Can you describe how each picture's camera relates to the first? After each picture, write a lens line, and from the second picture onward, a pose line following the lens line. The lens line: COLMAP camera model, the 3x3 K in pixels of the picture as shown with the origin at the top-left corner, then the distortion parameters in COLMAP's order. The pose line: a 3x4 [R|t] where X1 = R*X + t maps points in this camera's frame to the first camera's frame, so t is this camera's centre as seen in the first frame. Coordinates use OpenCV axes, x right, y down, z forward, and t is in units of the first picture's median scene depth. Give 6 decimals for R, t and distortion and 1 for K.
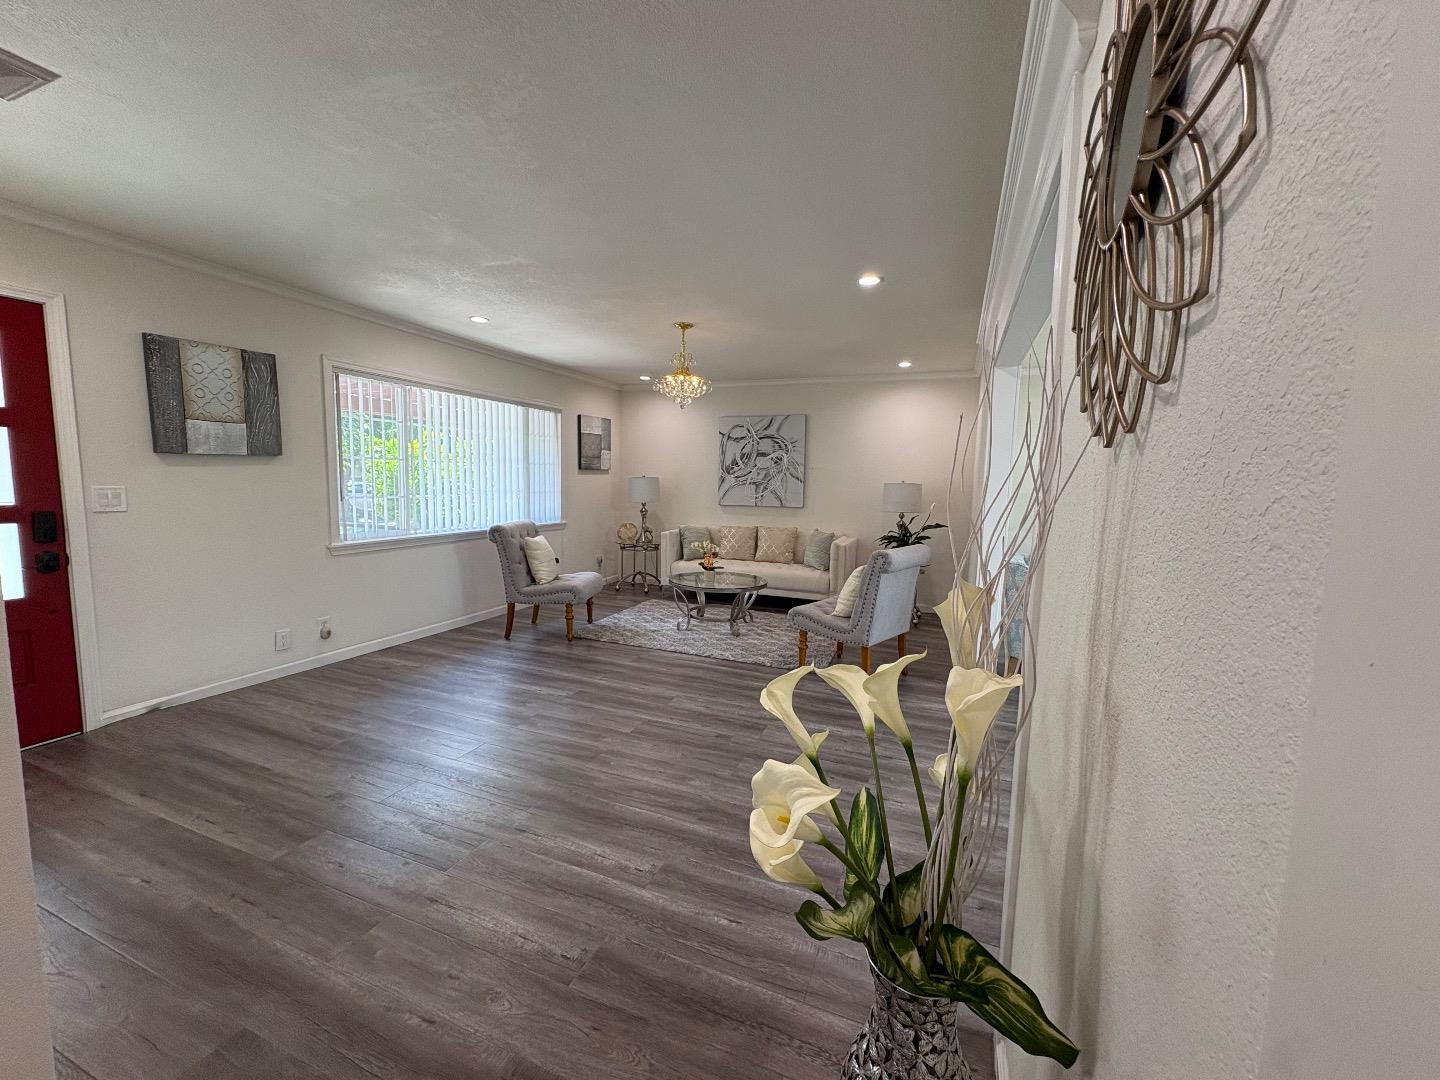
lens RADIAL K [[573.0, 0, 721.3], [0, 573.0, 544.3], [0, 0, 1]] dist [0.000521, 0.000165]
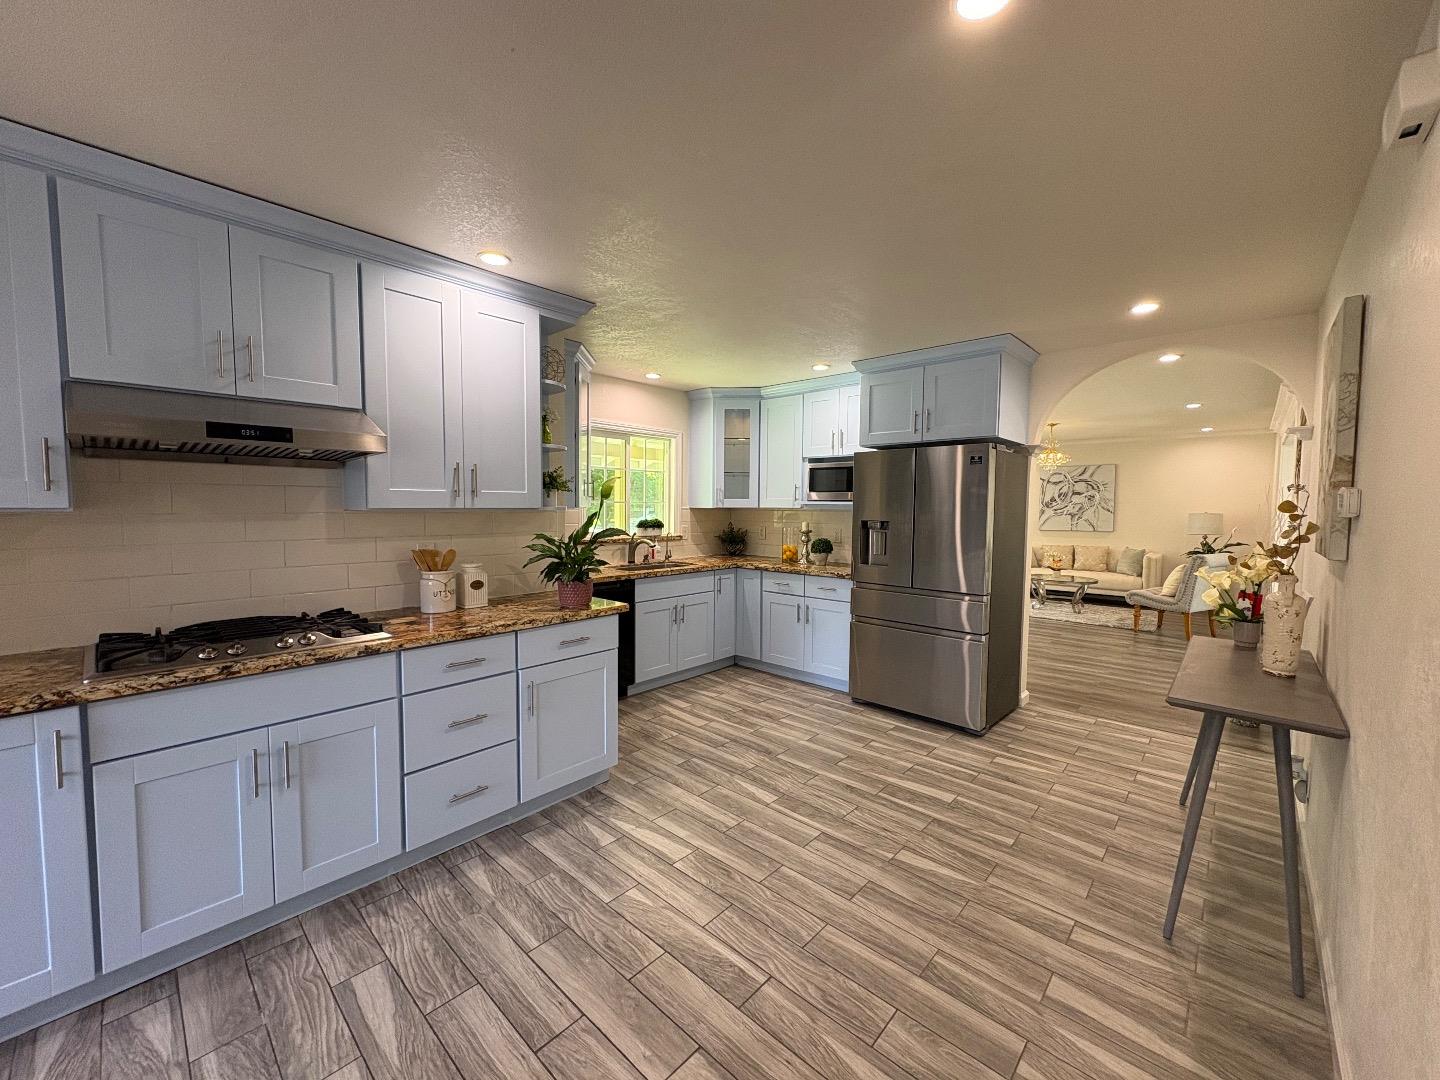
lens RADIAL K [[573.0, 0, 721.1], [0, 573.0, 538.5], [0, 0, 1]] dist [0.000521, 0.000165]
pose [[0.933277, 0.008891, -0.359048, -0.301070], [-0.030388, 0.998064, -0.054274, 0.068277], [0.357870, 0.061564, 0.931740, -0.761902]]
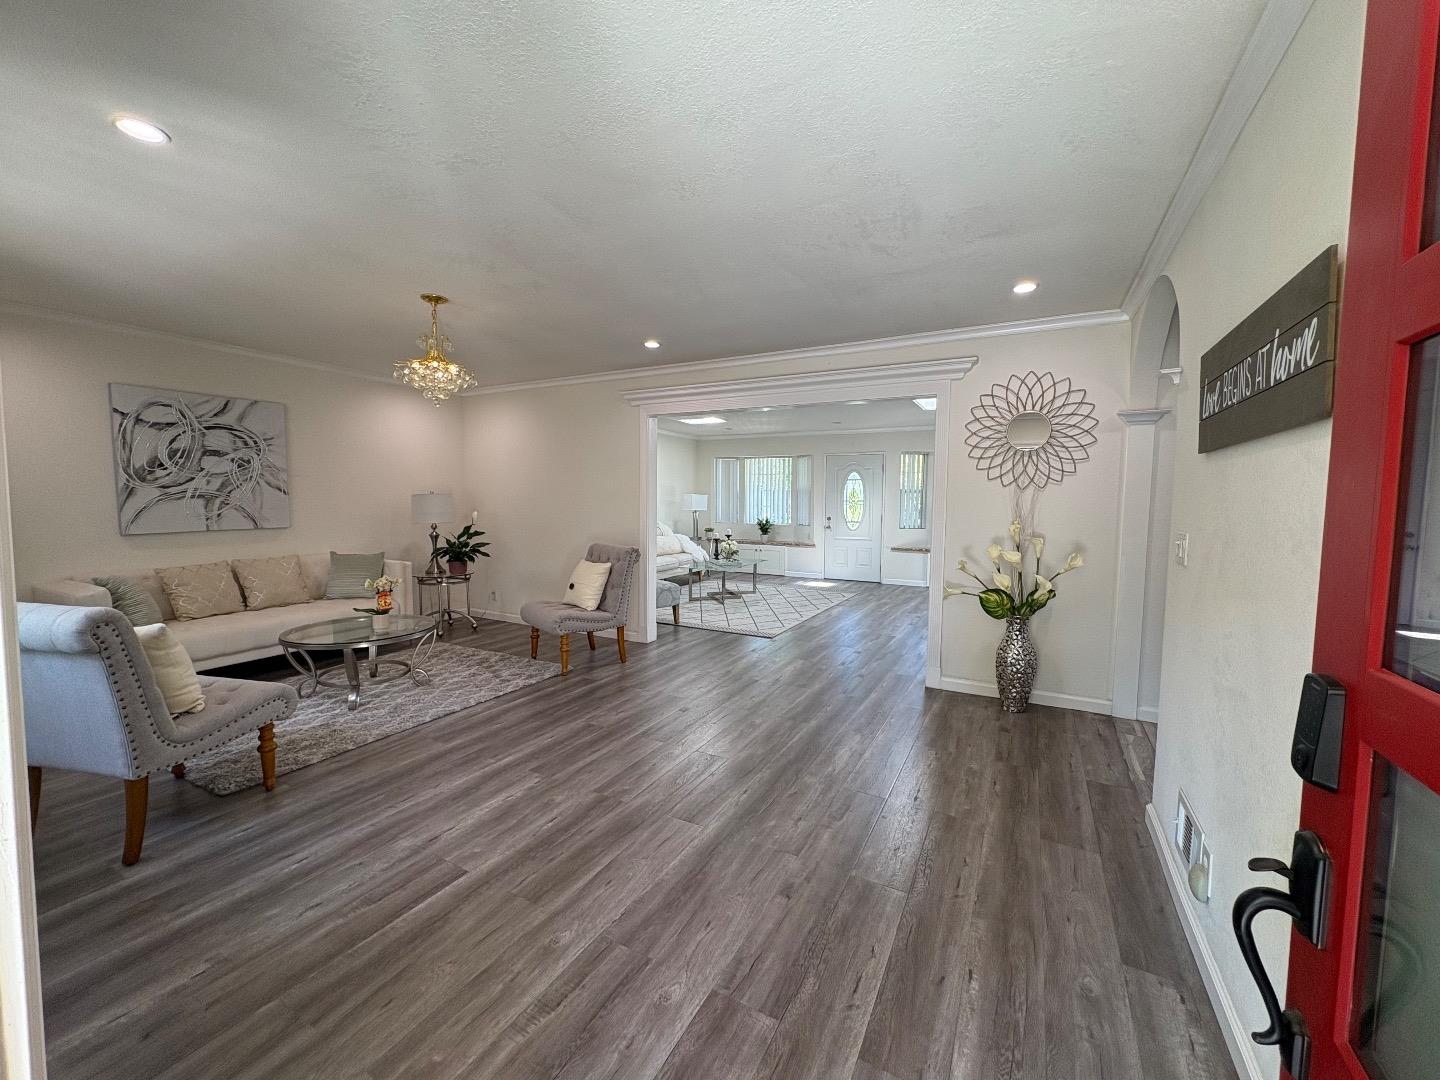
lens RADIAL K [[573.0, 0, 721.2], [0, 573.0, 538.9], [0, 0, 1]] dist [0.000521, 0.000165]
pose [[0.113910, -0.092369, 0.989188, -0.682762], [0.105690, 0.991145, 0.080381, -0.063359], [-0.987853, 0.095391, 0.122664, 0.446795]]
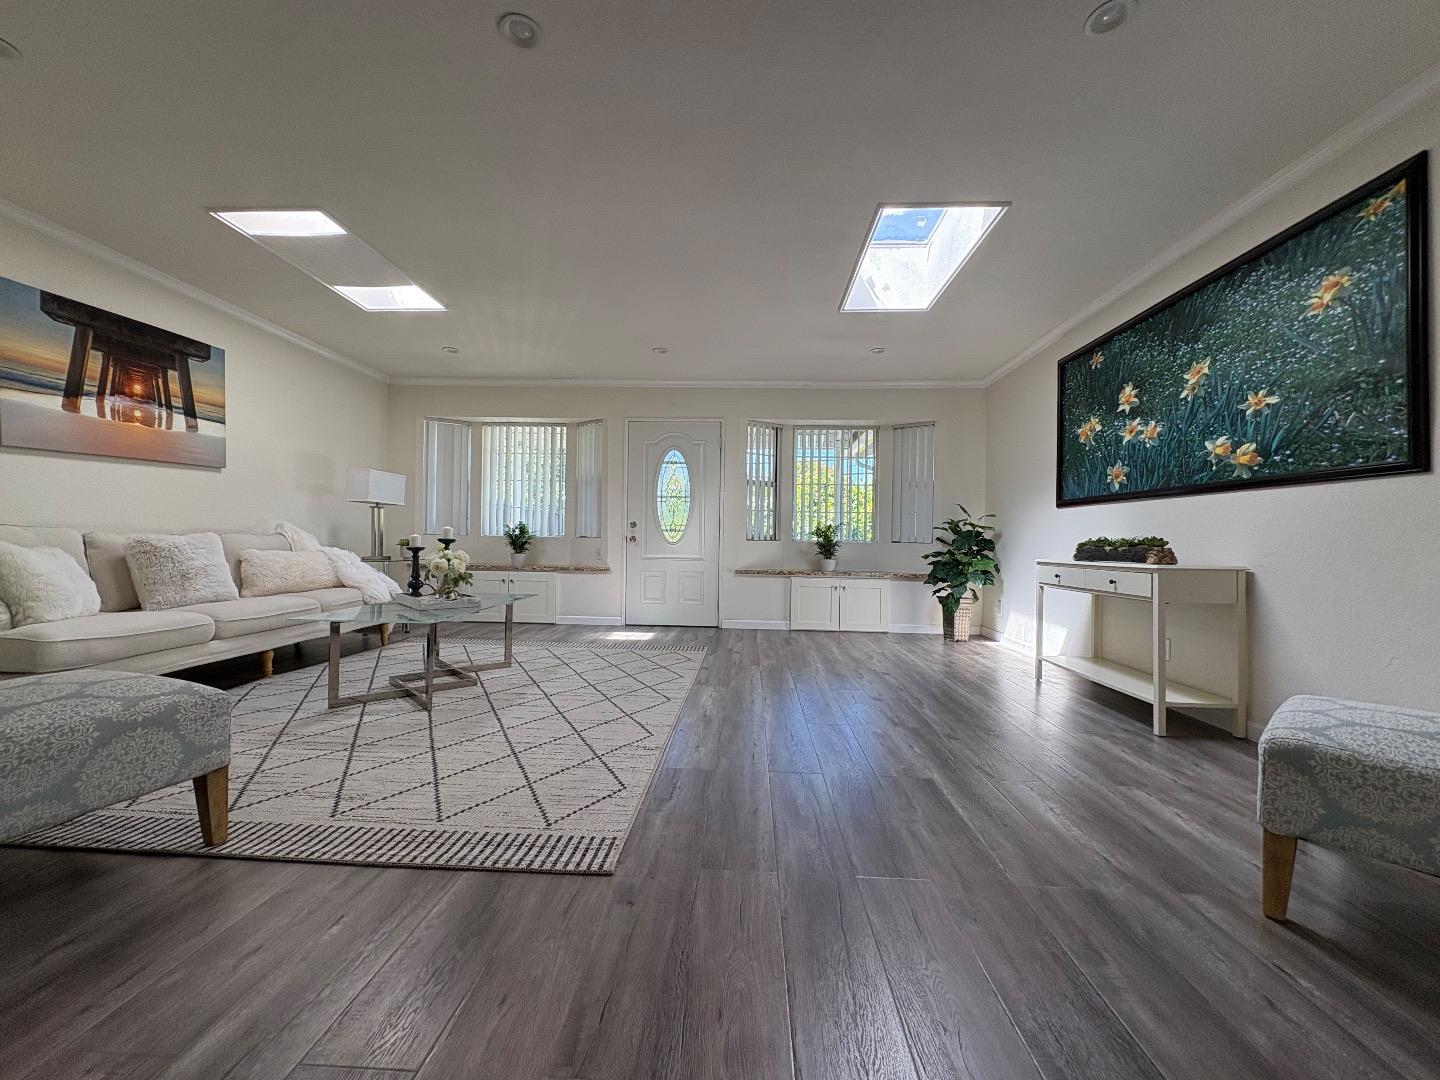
lens RADIAL K [[573.0, 0, 721.2], [0, 573.0, 538.1], [0, 0, 1]] dist [0.000521, 0.000165]
pose [[-0.328016, -0.022961, 0.944393, 0.097259], [0.080937, 0.995345, 0.052312, 0.041096], [-0.941198, 0.093596, -0.324631, 0.530247]]
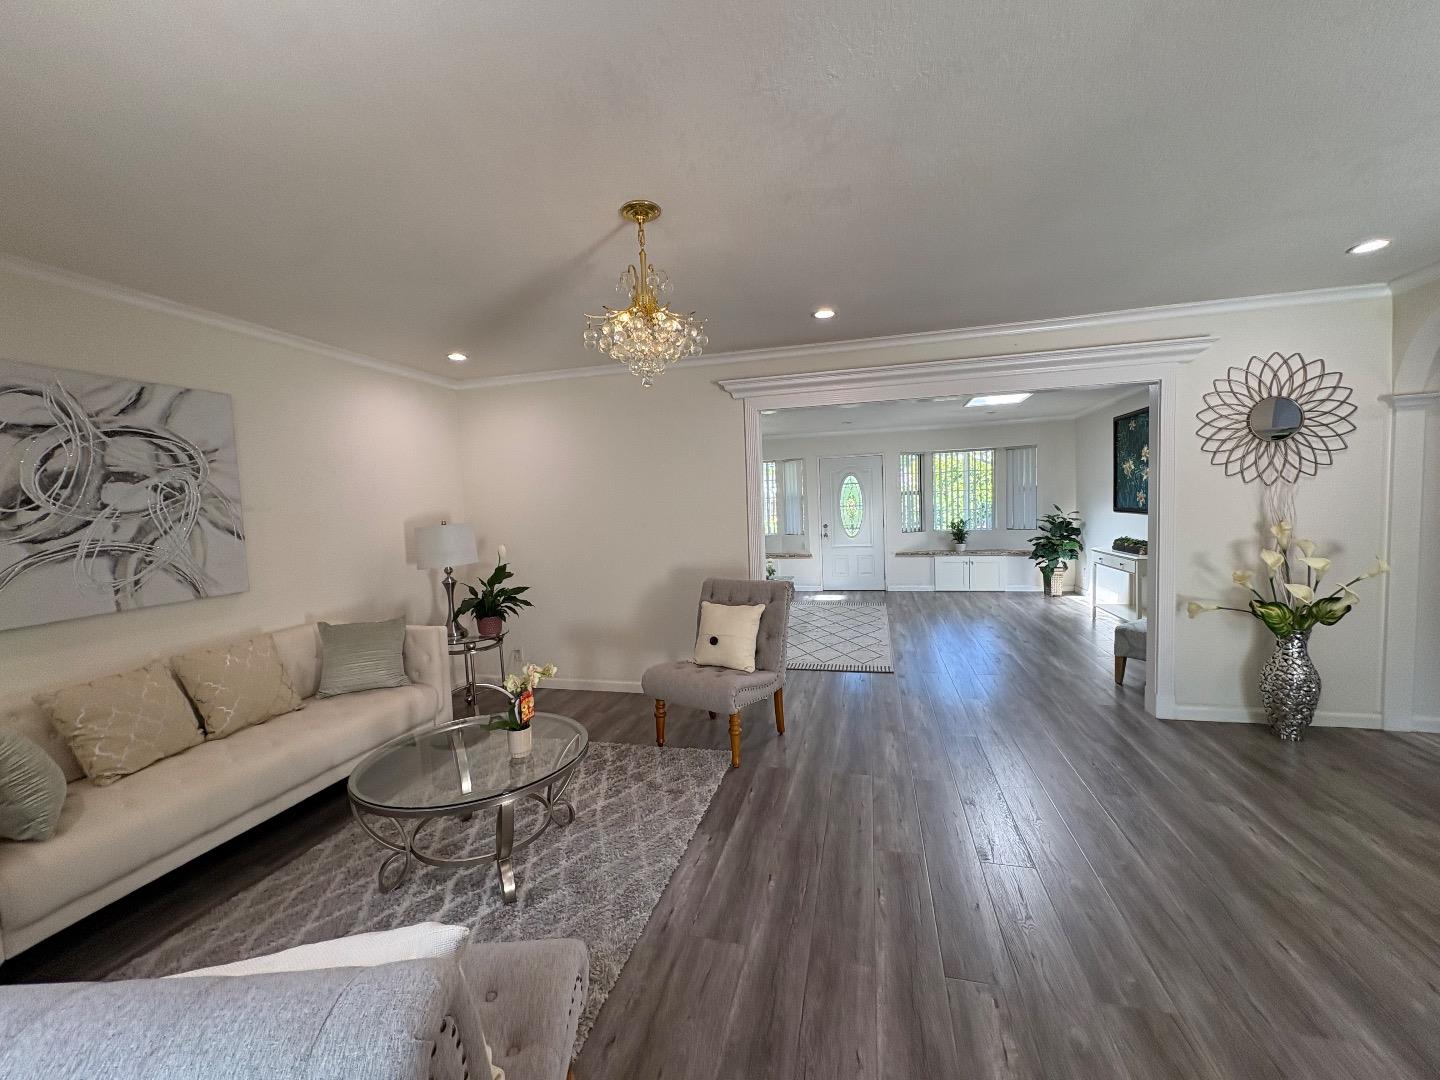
lens RADIAL K [[573.0, 0, 721.4], [0, 573.0, 538.8], [0, 0, 1]] dist [0.000521, 0.000165]
pose [[-0.129652, -0.079735, 0.988348, -0.471659], [0.146372, 0.984302, 0.098610, -0.122143], [-0.980696, 0.157452, -0.115946, 0.847324]]
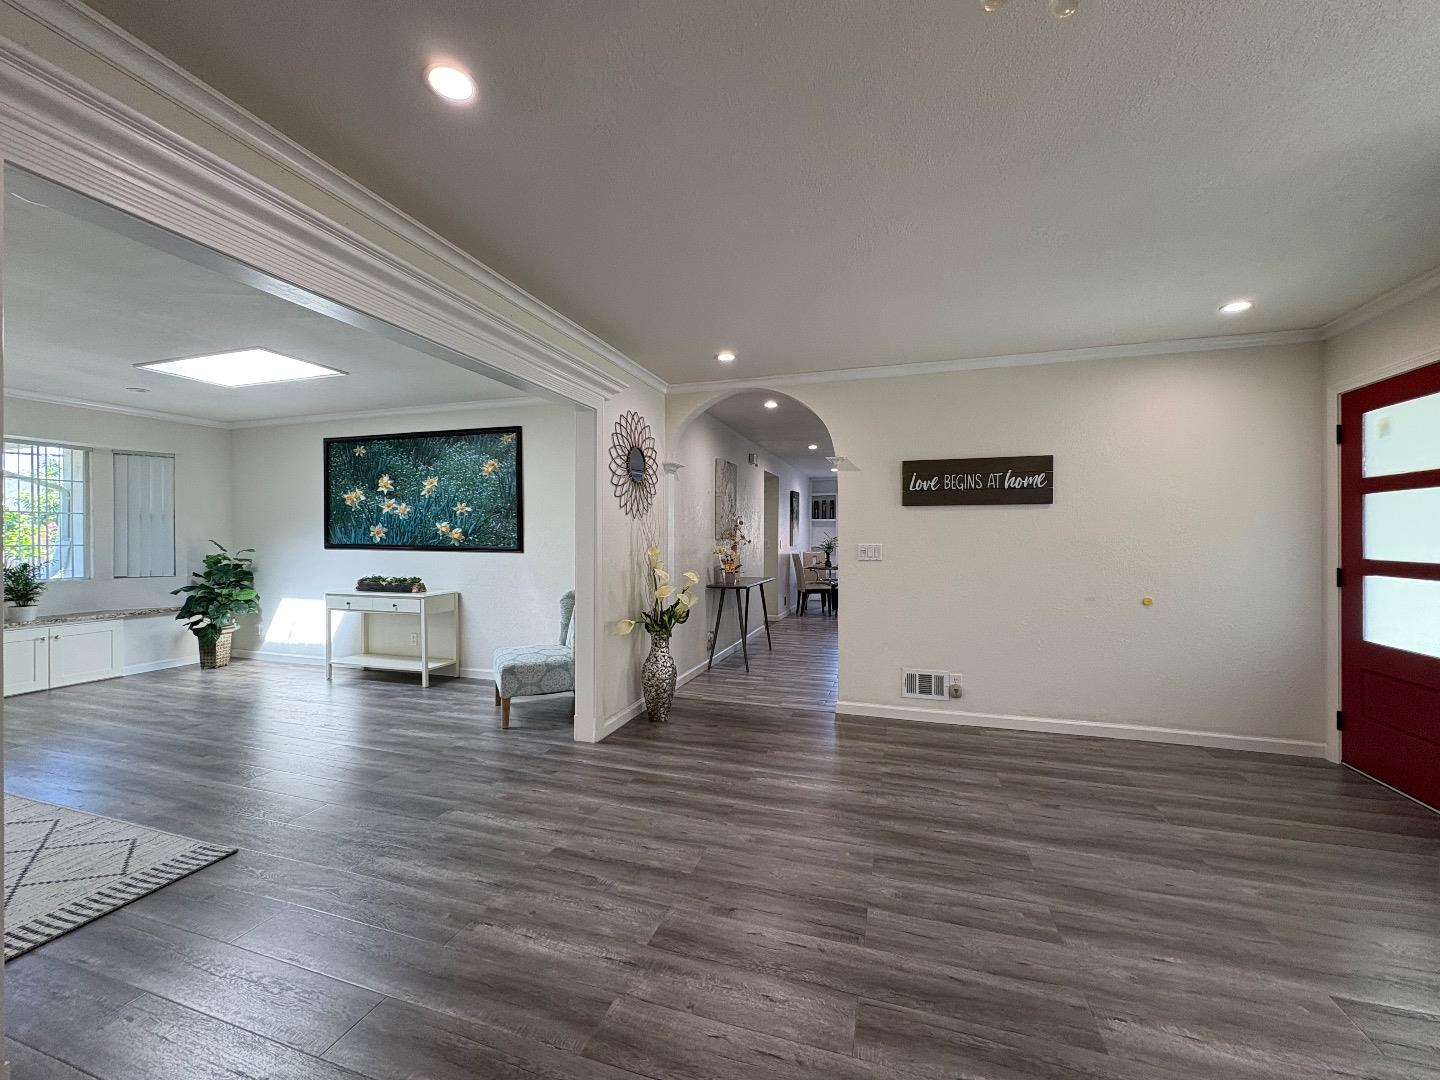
lens RADIAL K [[573.0, 0, 720.9], [0, 573.0, 539.7], [0, 0, 1]] dist [0.000521, 0.000165]
pose [[-0.997164, -0.023786, -0.071408, 0.036835], [-0.031983, 0.992740, 0.115950, -0.092119], [0.068132, 0.117905, -0.990685, 0.954203]]
